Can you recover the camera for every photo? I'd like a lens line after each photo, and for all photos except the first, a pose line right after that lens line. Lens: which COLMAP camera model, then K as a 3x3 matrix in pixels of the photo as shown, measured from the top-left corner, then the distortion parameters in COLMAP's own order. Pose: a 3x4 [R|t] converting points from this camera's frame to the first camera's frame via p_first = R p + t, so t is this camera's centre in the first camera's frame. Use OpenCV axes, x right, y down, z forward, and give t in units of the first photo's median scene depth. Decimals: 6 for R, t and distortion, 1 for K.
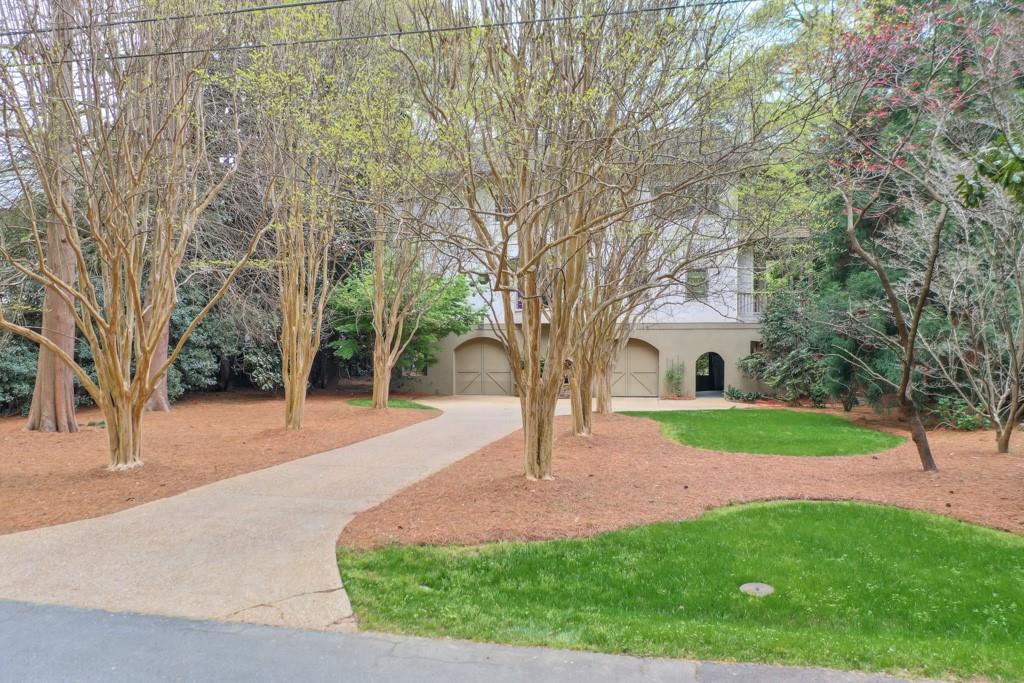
lens RADIAL K [[792.6, 0, 512.0], [0, 792.6, 341.5], [0, 0, 1]] dist [-0.021543, -0.004817]
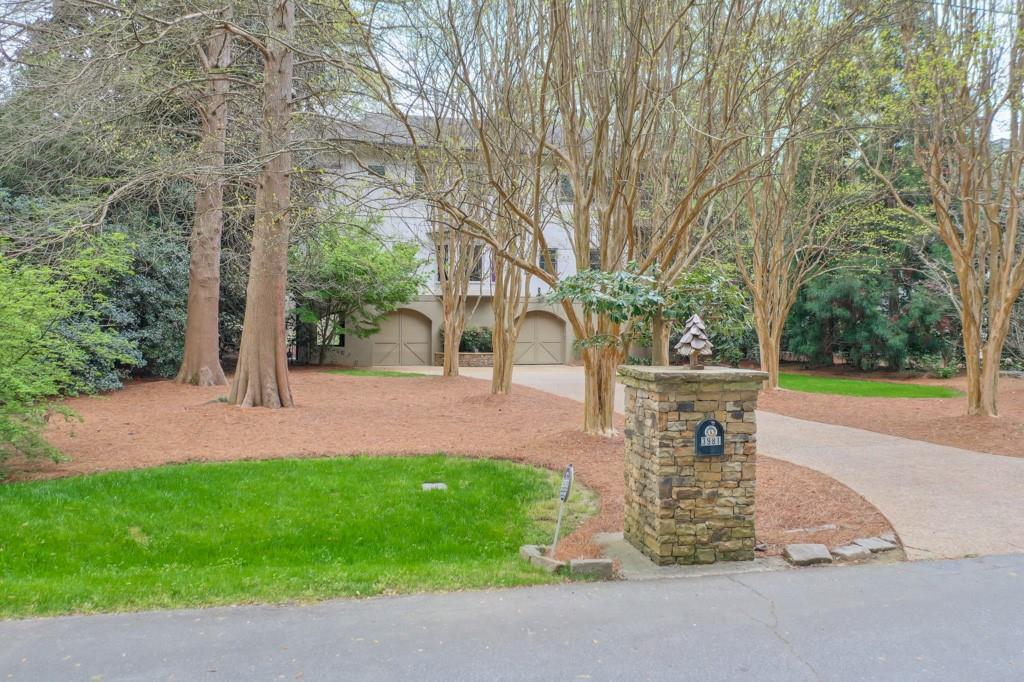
lens RADIAL K [[727.6, 0, 512.0], [0, 727.6, 341.0], [0, 0, 1]] dist [-0.004596, -0.000918]
pose [[0.903133, -0.005004, 0.429332, -0.633944], [-0.006708, 0.999646, 0.025761, 0.023419], [-0.429308, -0.026146, 0.902779, 0.203749]]
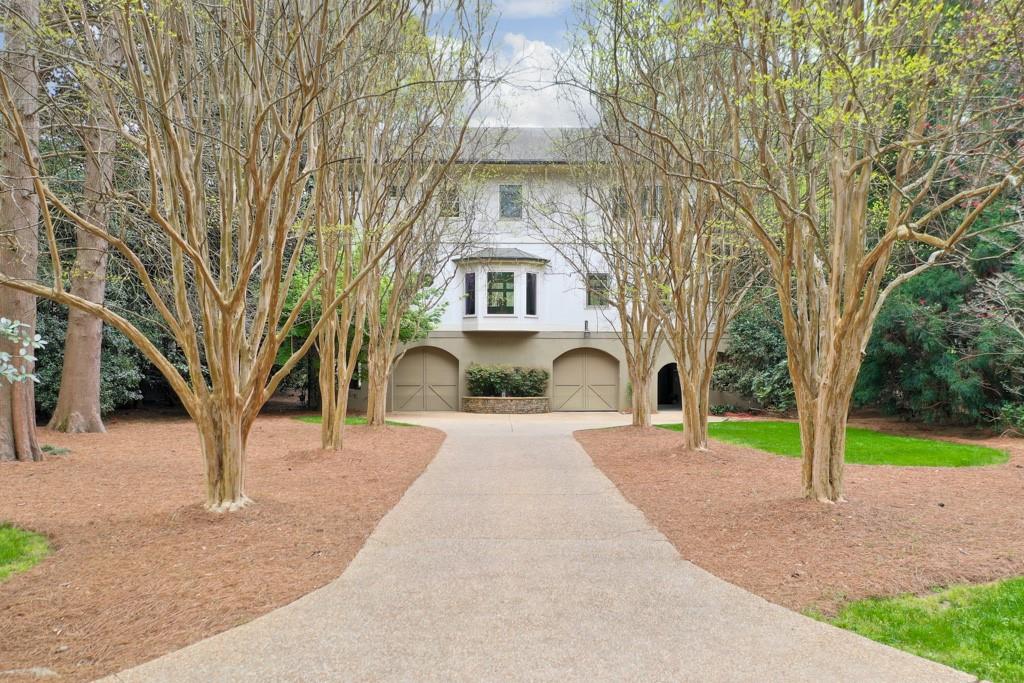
lens RADIAL K [[809.0, 0, 512.0], [0, 809.0, 341.5], [0, 0, 1]] dist [-0.000427, -0.002746]
pose [[0.976116, 0.008720, 0.217073, -0.288968], [-0.003765, 0.999723, -0.023226, 0.020679], [-0.217216, 0.021854, 0.975879, 0.173244]]
